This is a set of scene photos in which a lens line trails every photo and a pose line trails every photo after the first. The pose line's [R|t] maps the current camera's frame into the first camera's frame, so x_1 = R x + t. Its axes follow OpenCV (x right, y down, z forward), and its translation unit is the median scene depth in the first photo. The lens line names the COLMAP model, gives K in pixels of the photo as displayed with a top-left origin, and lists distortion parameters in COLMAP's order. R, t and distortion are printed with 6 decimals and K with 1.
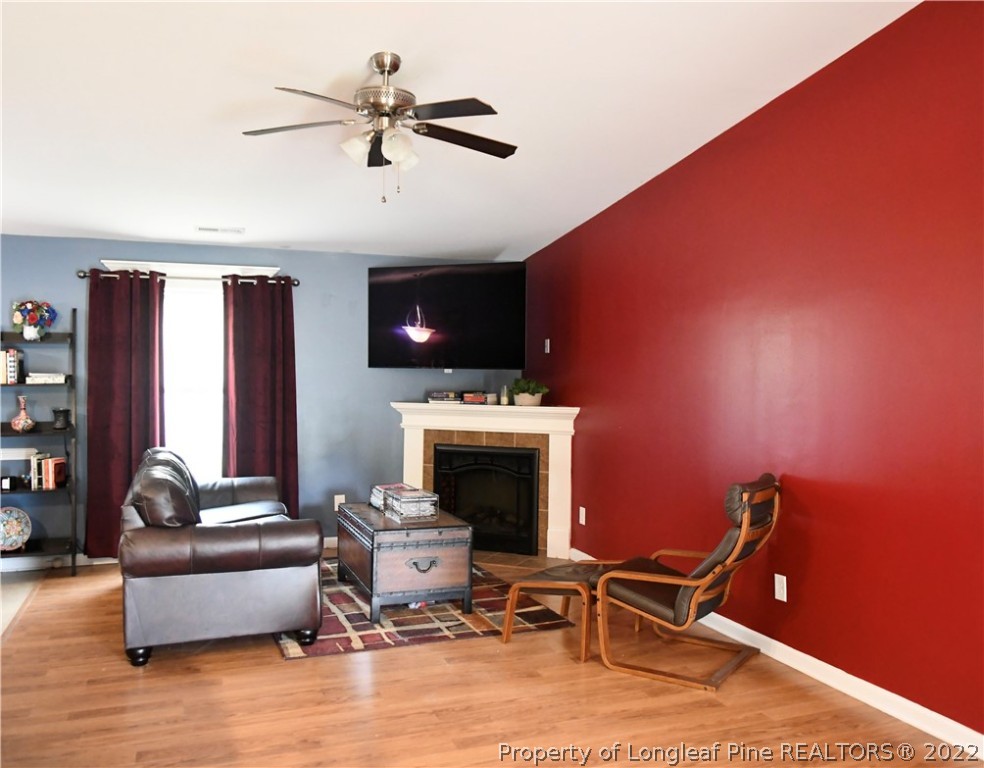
lens RADIAL K [[860.2, 0, 529.7], [0, 860.2, 389.2], [0, 0, 1]] dist [-0.013939, -0.017640]
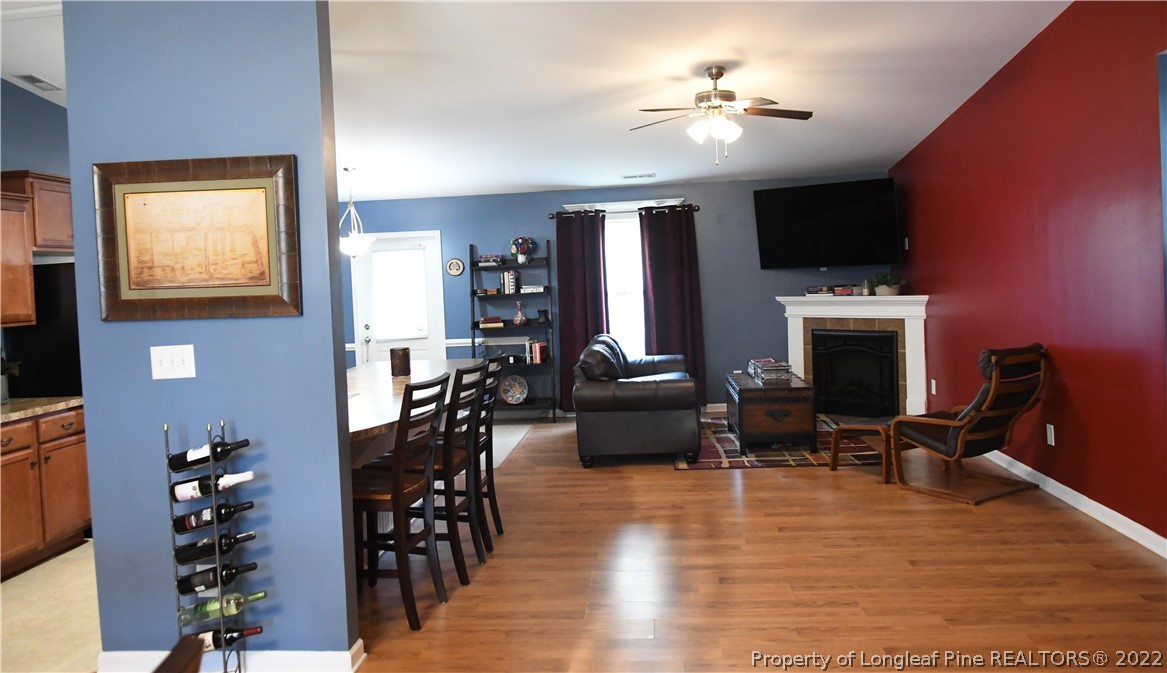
lens RADIAL K [[866.0, 0, 578.5], [0, 866.0, 303.4], [0, 0, 1]] dist [-0.014921, -0.001189]
pose [[0.889222, -0.032527, -0.456317, 0.186653], [0.041432, 0.999096, 0.009521, 0.001265], [0.455595, -0.027373, 0.889766, -0.295288]]
